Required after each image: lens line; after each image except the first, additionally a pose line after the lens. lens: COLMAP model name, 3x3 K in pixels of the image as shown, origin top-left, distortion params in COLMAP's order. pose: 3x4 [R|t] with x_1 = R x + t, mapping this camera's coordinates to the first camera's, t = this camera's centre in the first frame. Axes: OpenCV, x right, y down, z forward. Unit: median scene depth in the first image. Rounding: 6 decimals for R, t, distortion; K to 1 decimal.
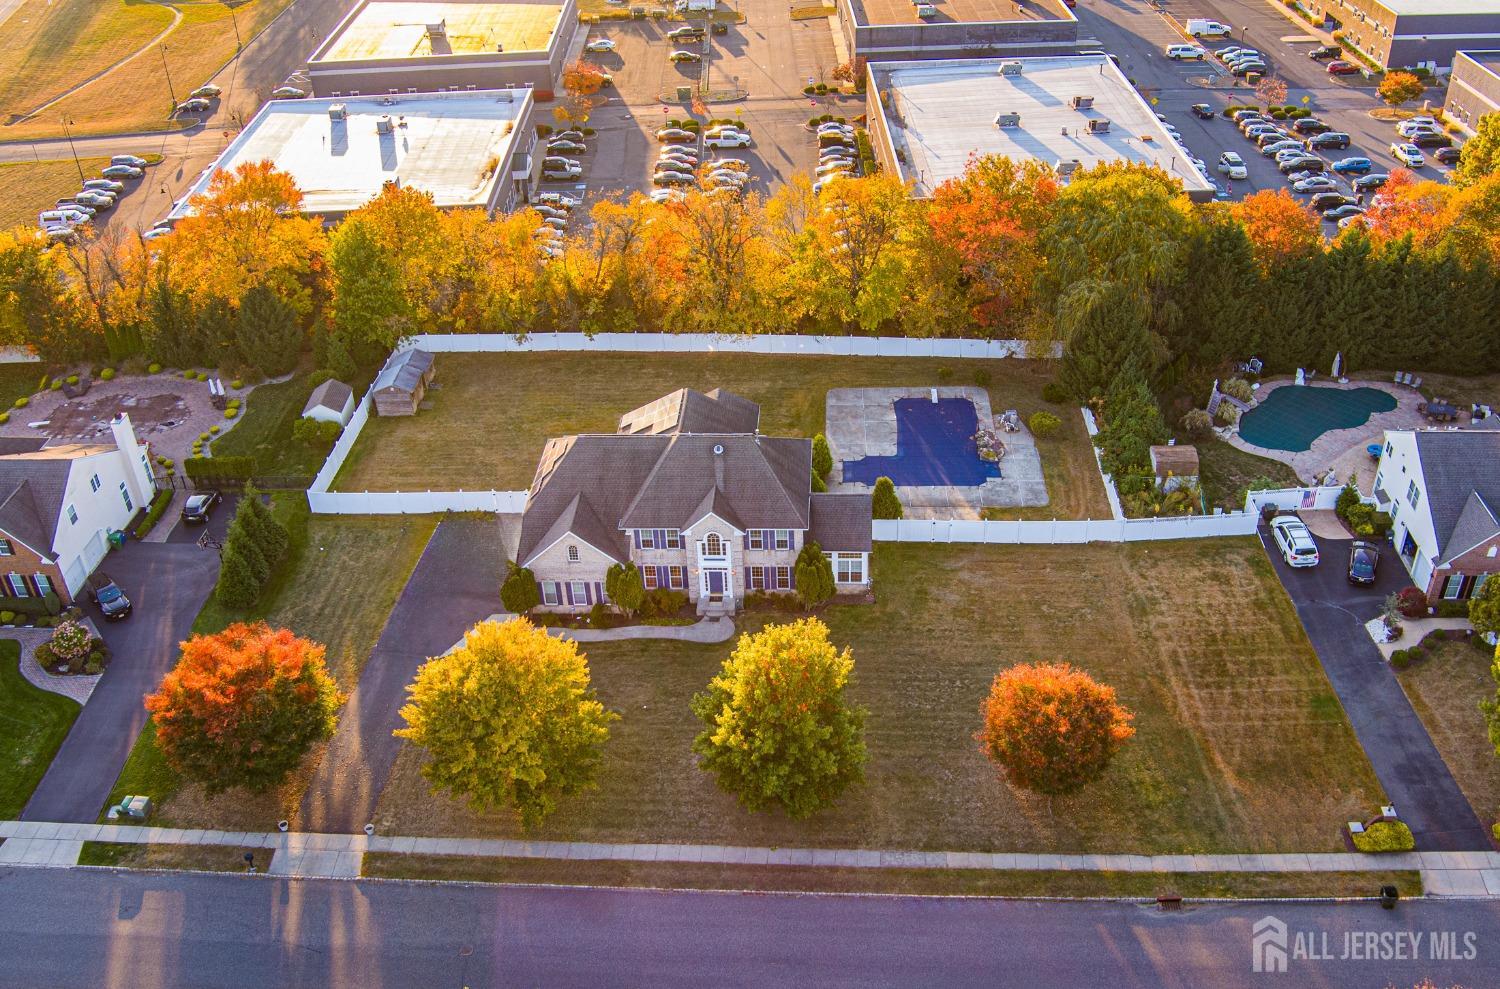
lens RADIAL K [[1400.1, 0, 750.0], [0, 1400.1, 494.5], [0, 0, 1]] dist [-0.058795, -0.021932]
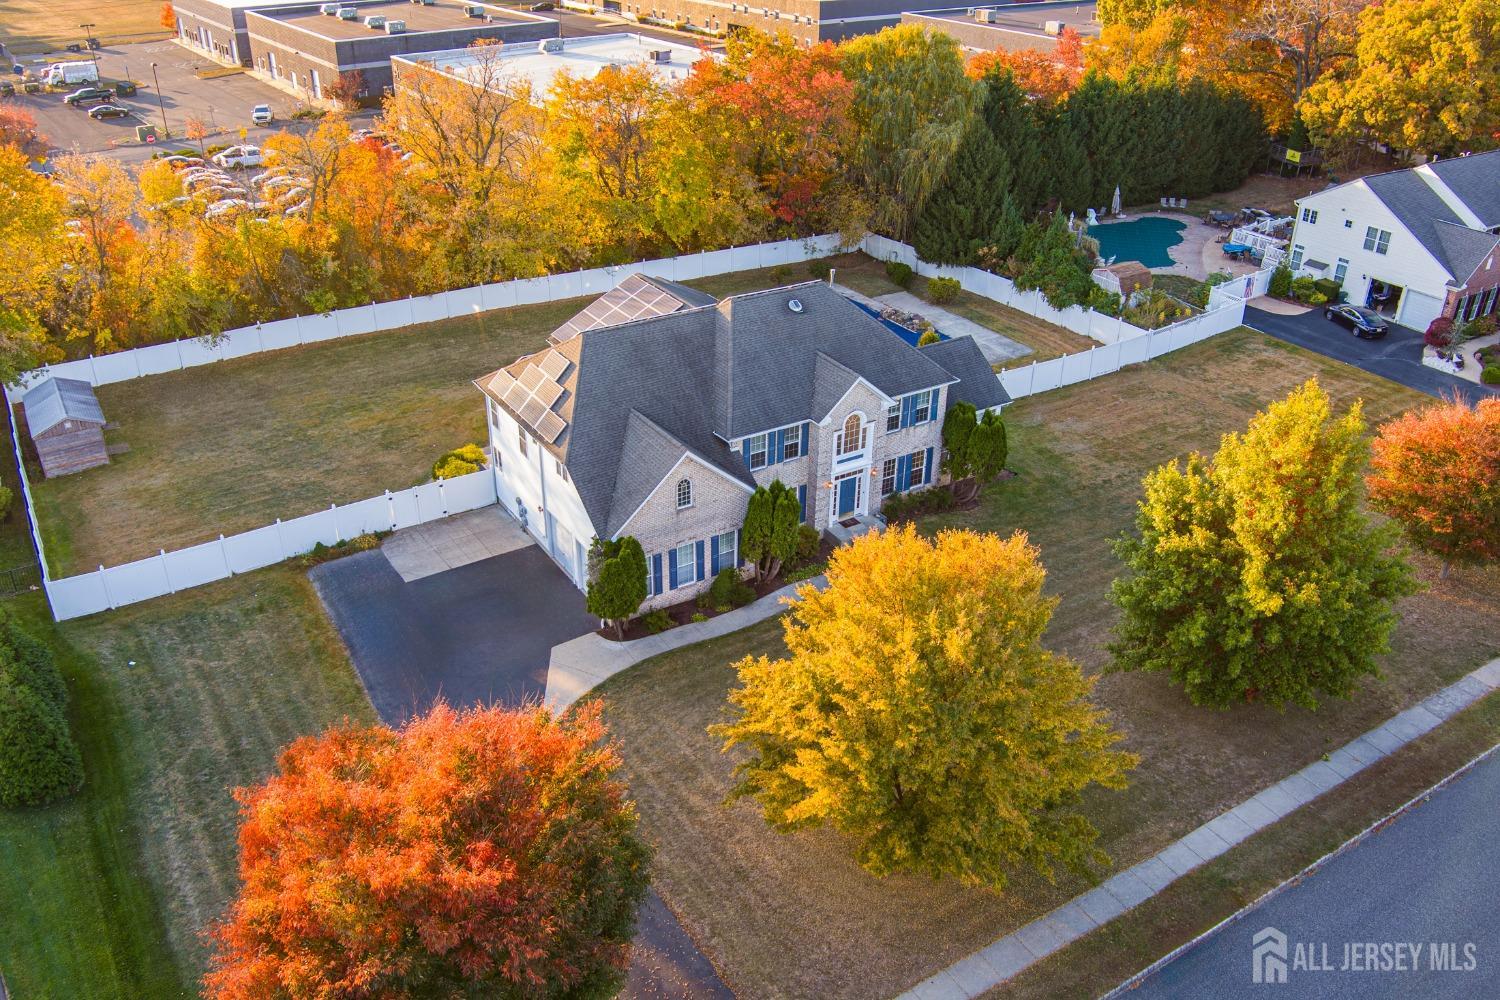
lens RADIAL K [[1213.5, 0, 744.5], [0, 1213.5, 529.4], [0, 0, 1]] dist [-0.069044, 0.007961]
pose [[0.813078, -0.250531, 0.525489, -0.374935], [0.287978, 0.957575, 0.010949, 0.057164], [-0.505938, 0.142426, 0.850730, 0.532193]]
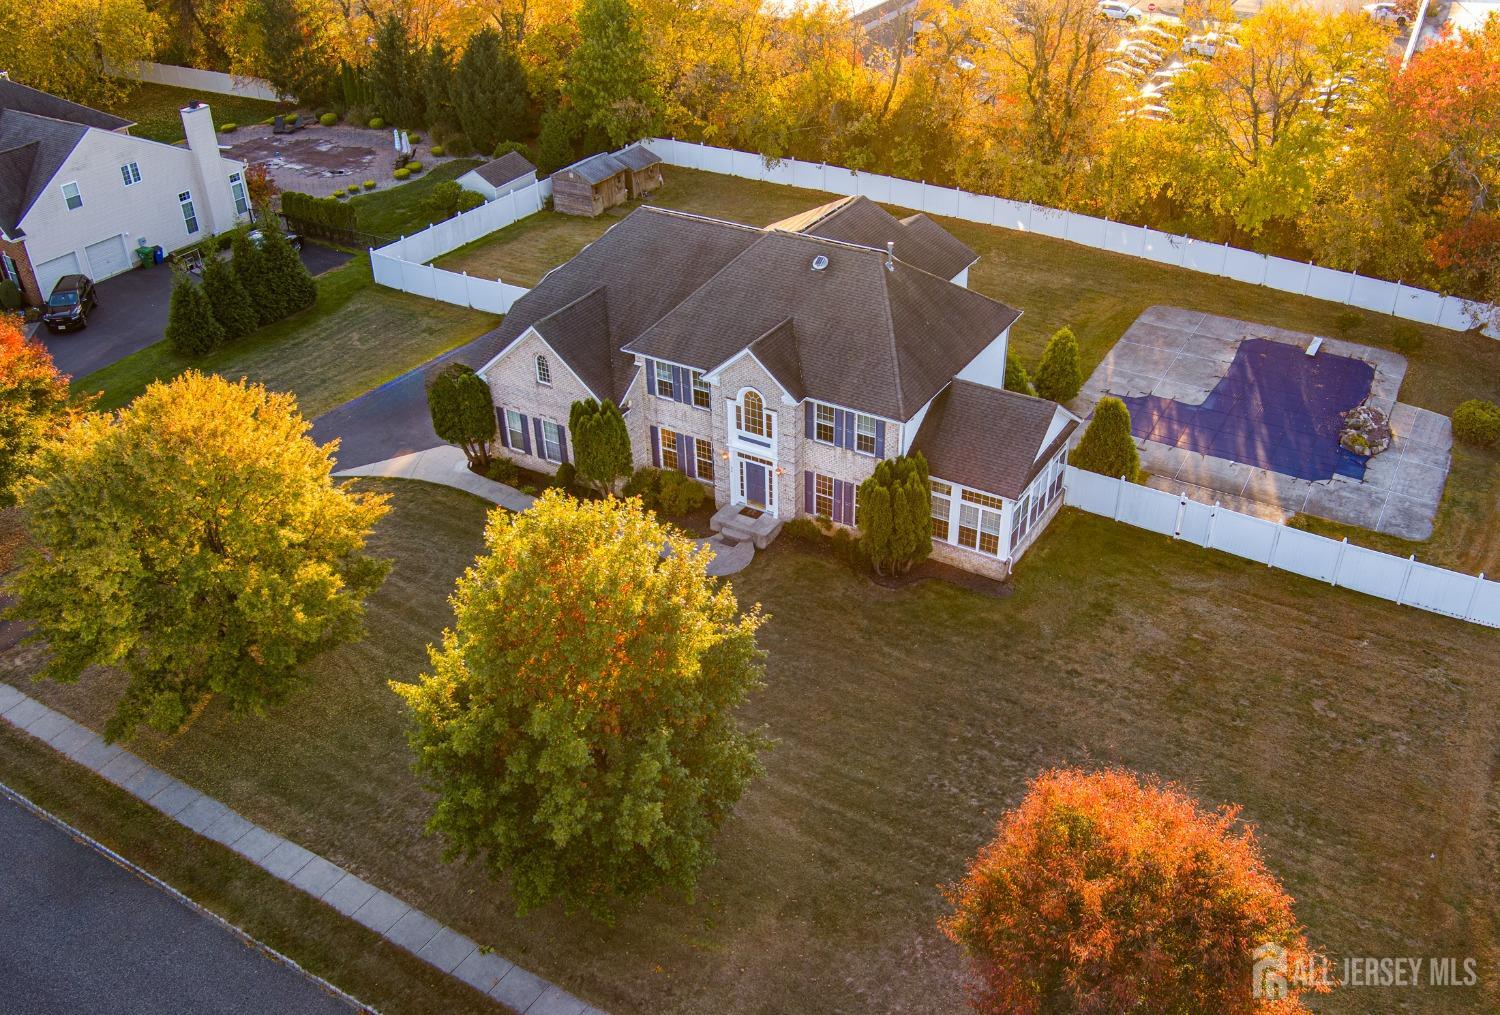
lens RADIAL K [[1330.6, 0, 780.6], [0, 1330.6, 526.0], [0, 0, 1]] dist [-0.070139, -0.008866]
pose [[0.891575, 0.274014, -0.360570, 0.189841], [-0.275197, 0.960130, 0.049172, 0.049464], [0.359668, 0.055387, 0.931435, 0.489029]]
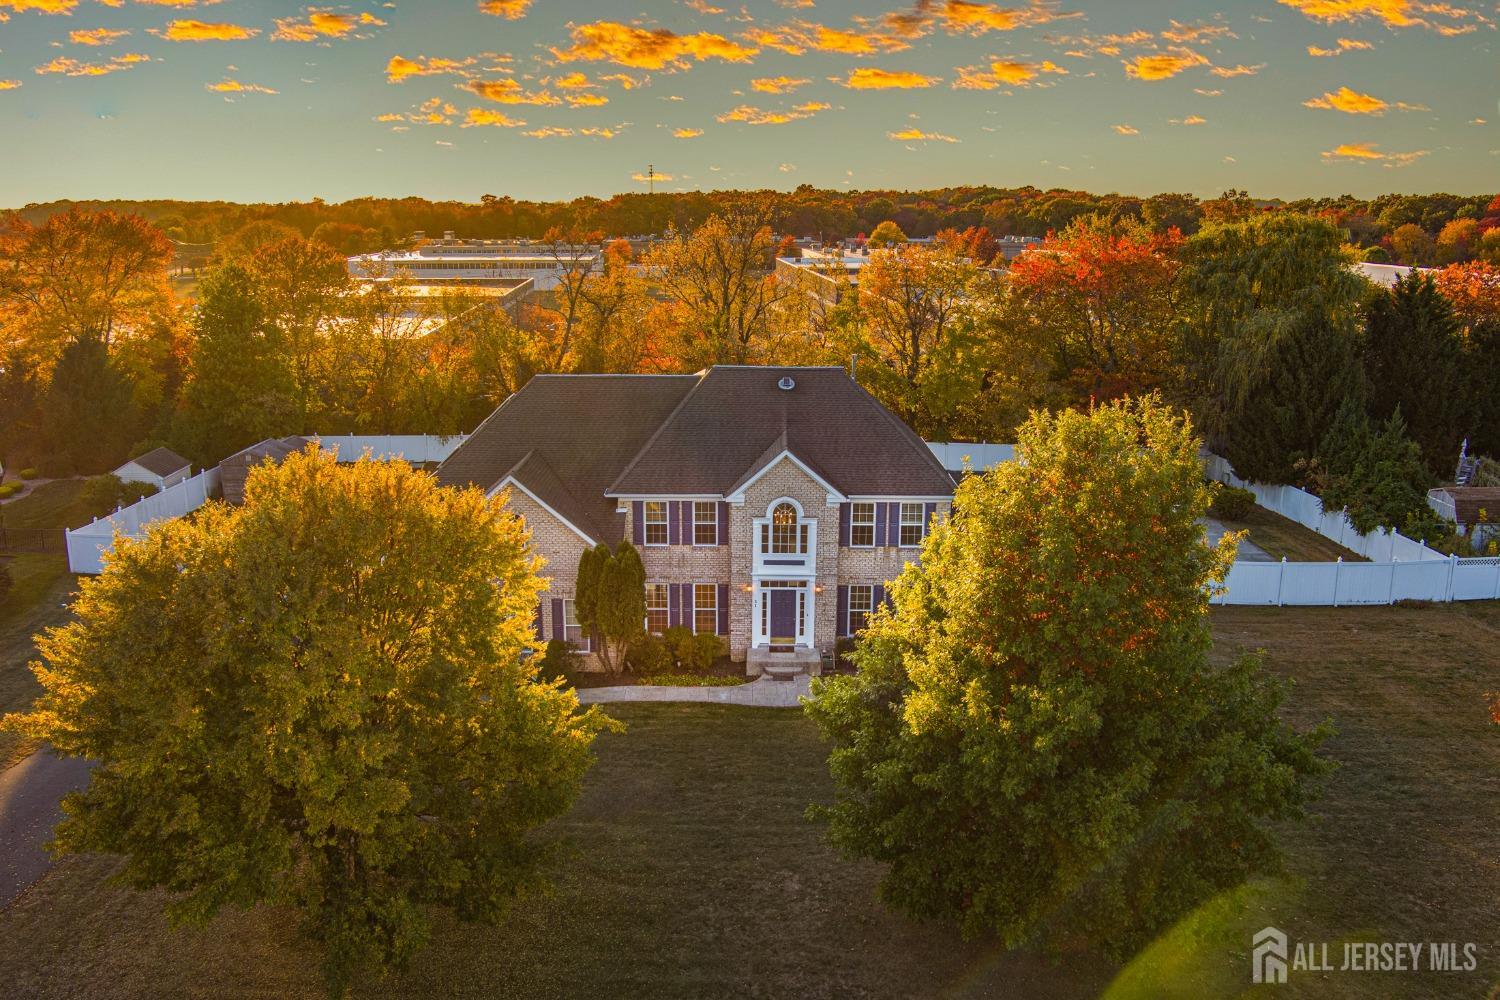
lens RADIAL K [[1239.1, 0, 742.7], [0, 1239.1, 503.1], [0, 0, 1]] dist [-0.065820, 0.001122]
pose [[0.997567, 0.030275, 0.062796, -0.070006], [-0.006656, 0.938026, -0.346501, 0.184907], [-0.069395, 0.345240, 0.935945, 0.551657]]
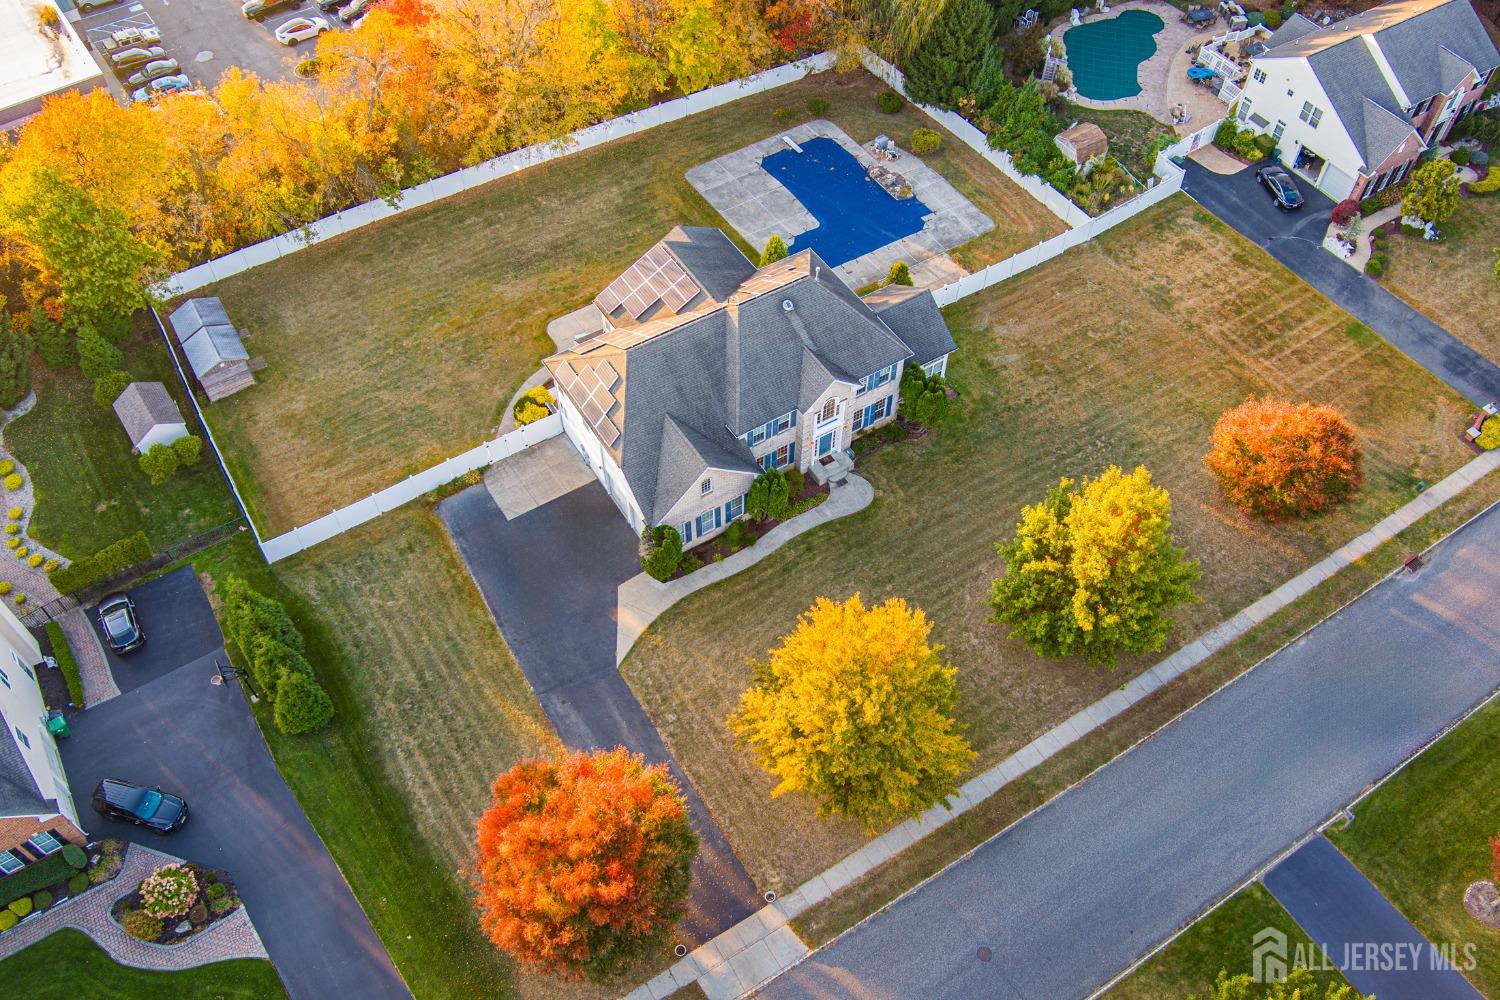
lens RADIAL K [[1213.5, 0, 744.5], [0, 1213.5, 529.4], [0, 0, 1]] dist [-0.069044, 0.007961]
pose [[0.815628, -0.442103, 0.373222, -0.385800], [0.295022, 0.872704, 0.389036, -0.210676], [-0.497707, -0.207200, 0.842233, 0.352190]]
